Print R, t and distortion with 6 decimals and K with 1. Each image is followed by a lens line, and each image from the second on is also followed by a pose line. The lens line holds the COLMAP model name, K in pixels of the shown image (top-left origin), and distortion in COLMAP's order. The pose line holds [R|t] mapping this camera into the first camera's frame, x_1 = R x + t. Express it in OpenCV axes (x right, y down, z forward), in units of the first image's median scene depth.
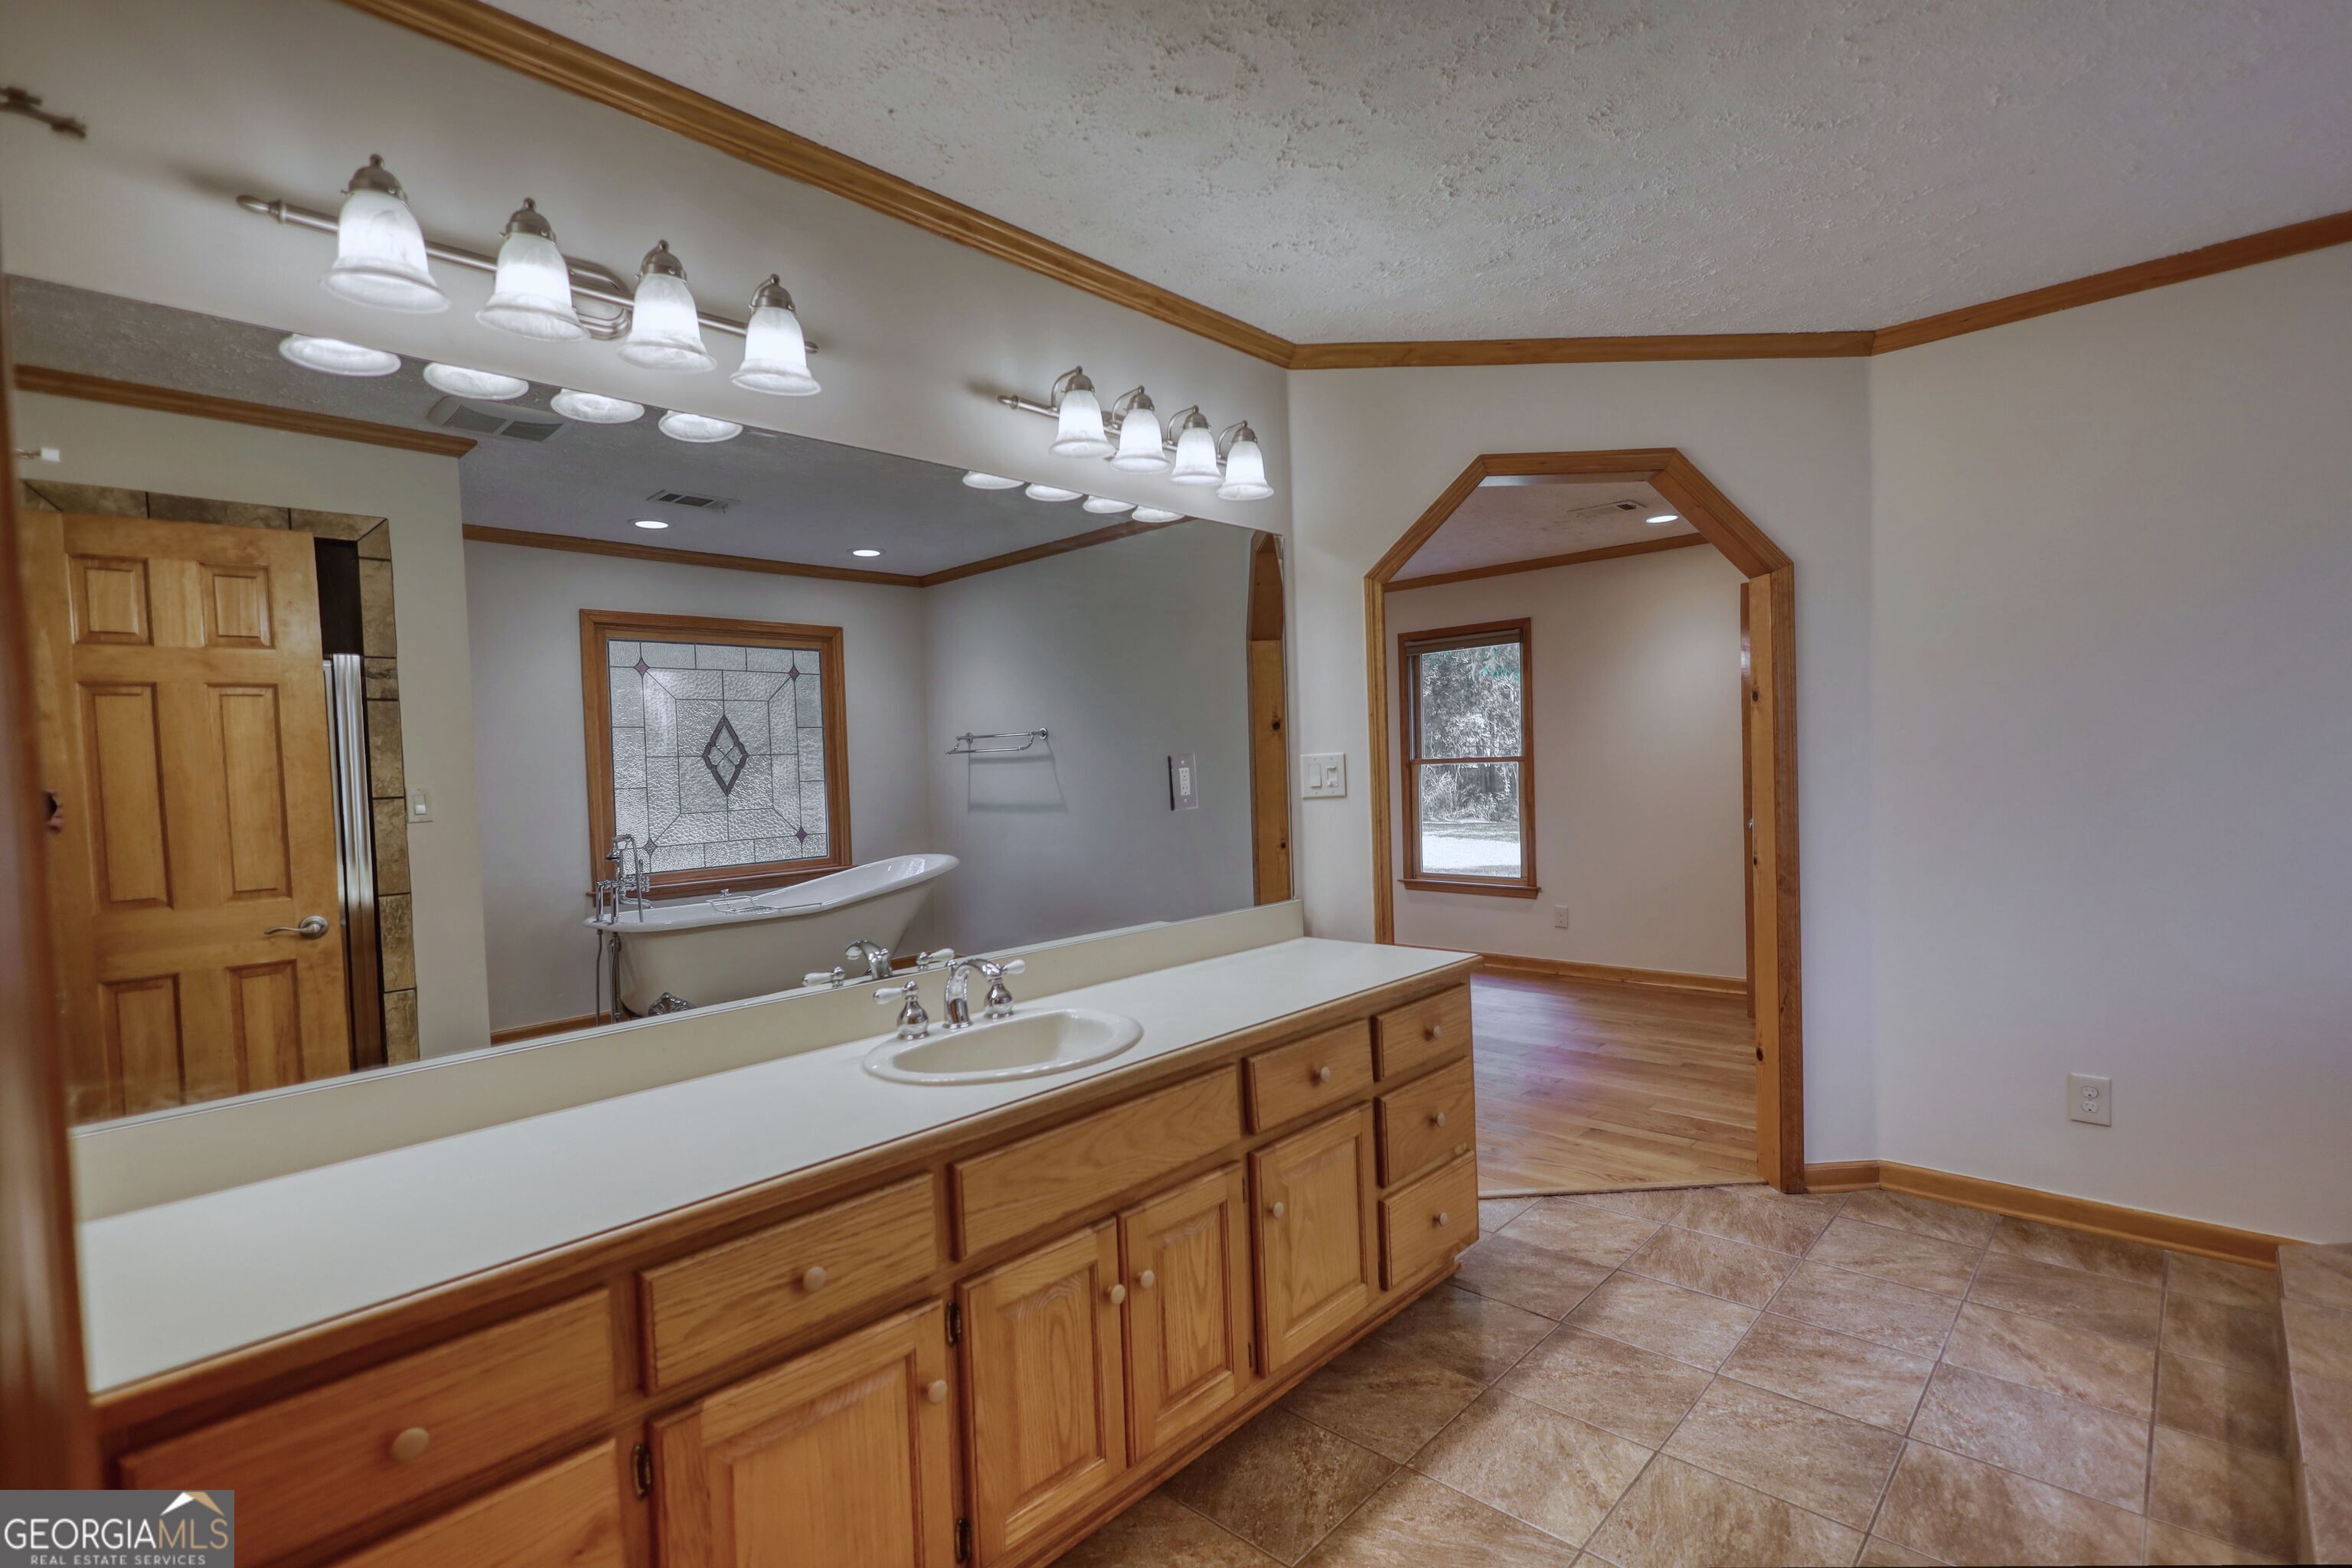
lens RADIAL K [[1093.3, 0, 1187.7], [0, 1093.3, 787.3], [0, 0, 1]] dist [-0.003244, 0.001951]
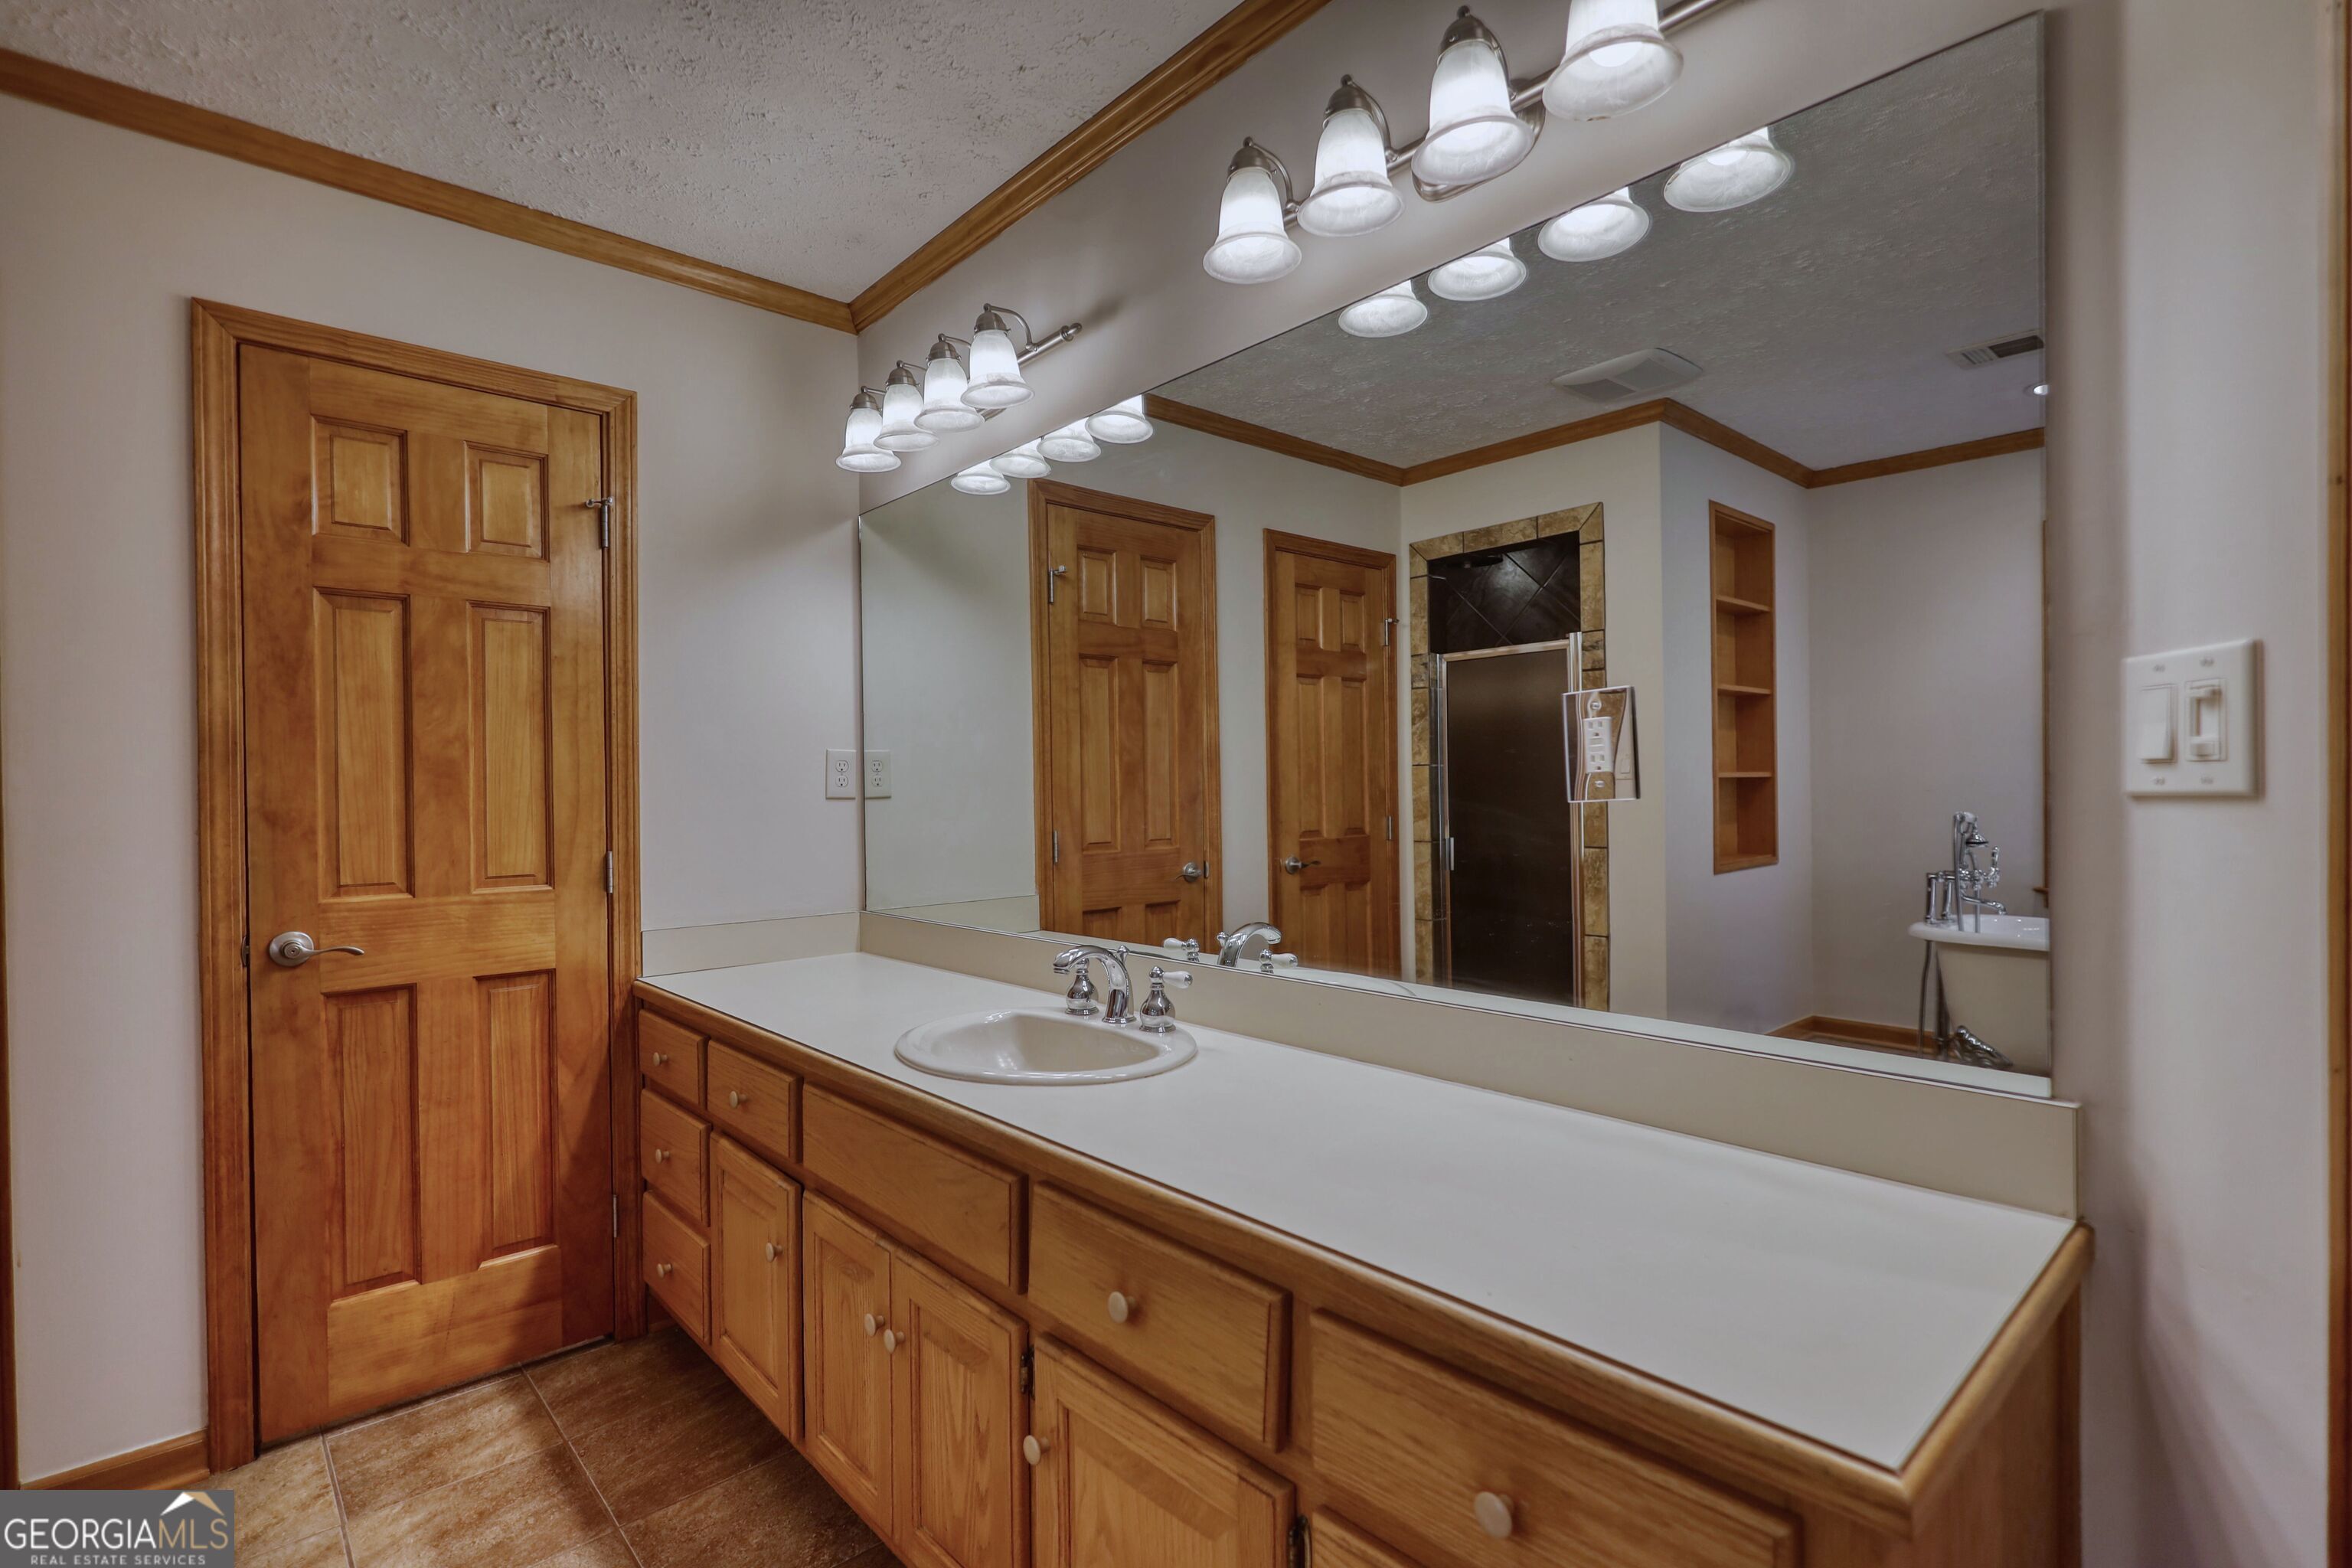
lens RADIAL K [[1093.3, 0, 1183.0], [0, 1093.3, 784.9], [0, 0, 1]] dist [-0.003244, 0.001951]
pose [[-0.051777, 0.037082, -0.997970, 0.421561], [-0.008940, 0.999253, 0.037594, -0.002371], [0.998619, 0.010869, -0.051407, 0.707565]]
